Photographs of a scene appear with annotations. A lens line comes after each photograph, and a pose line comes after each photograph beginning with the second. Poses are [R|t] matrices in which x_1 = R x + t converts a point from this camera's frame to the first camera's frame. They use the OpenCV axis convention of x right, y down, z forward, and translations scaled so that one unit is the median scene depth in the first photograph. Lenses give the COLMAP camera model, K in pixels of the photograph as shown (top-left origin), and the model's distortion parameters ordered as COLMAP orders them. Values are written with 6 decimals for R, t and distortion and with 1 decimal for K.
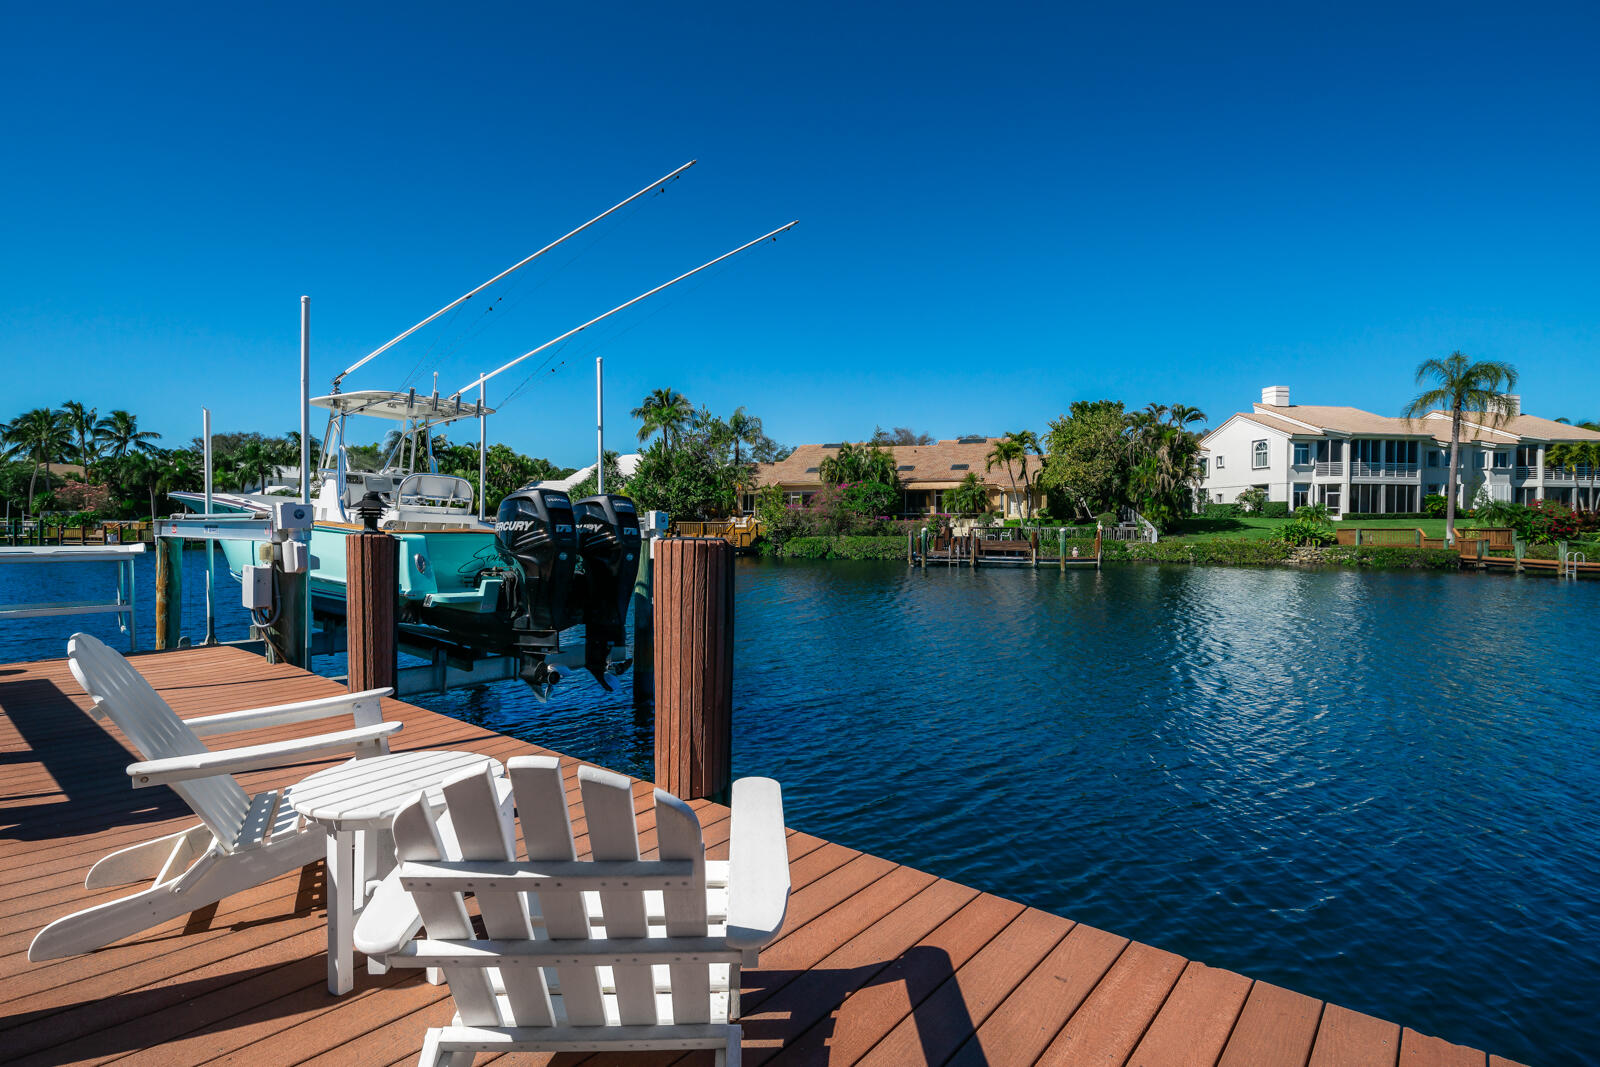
lens RADIAL K [[800.8, 0, 755.1], [0, 800.8, 524.4], [0, 0, 1]] dist [-0.003532, -0.002496]
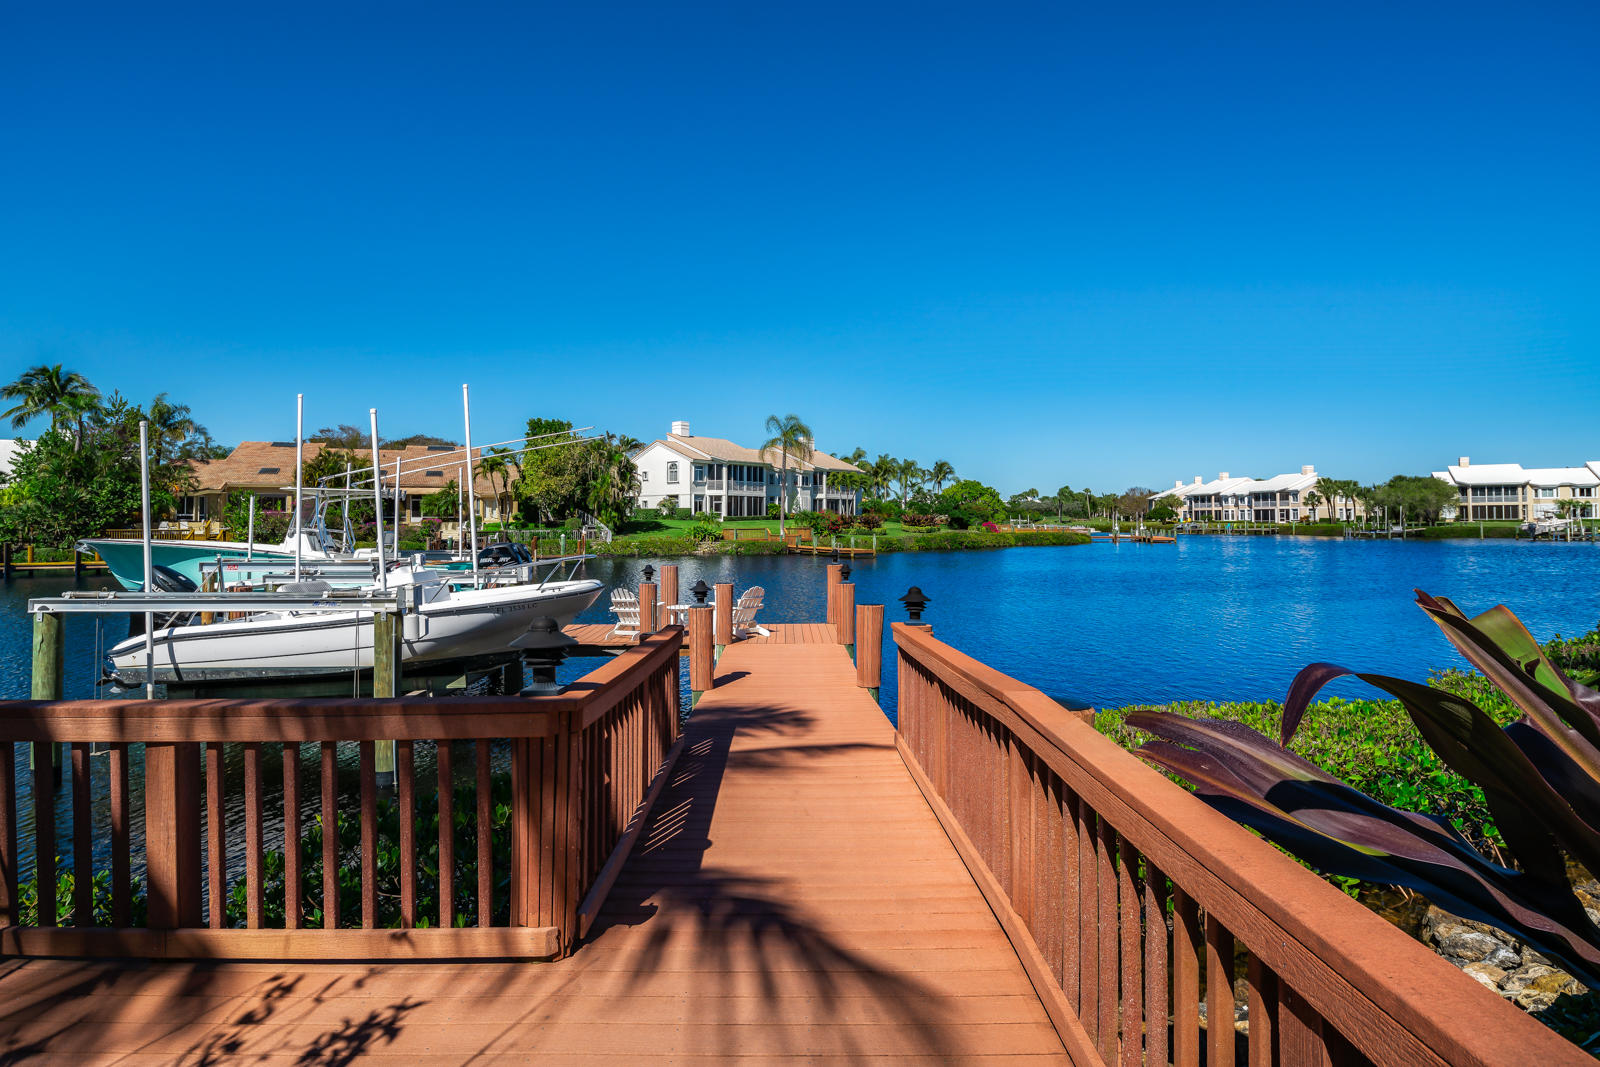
lens RADIAL K [[800.8, 0, 755.1], [0, 800.8, 524.4], [0, 0, 1]] dist [-0.003532, -0.002496]
pose [[0.770961, -0.012497, 0.636760, -0.122425], [0.009354, 0.999922, 0.008299, -0.010921], [-0.636814, -0.000442, 0.771017, -0.127329]]
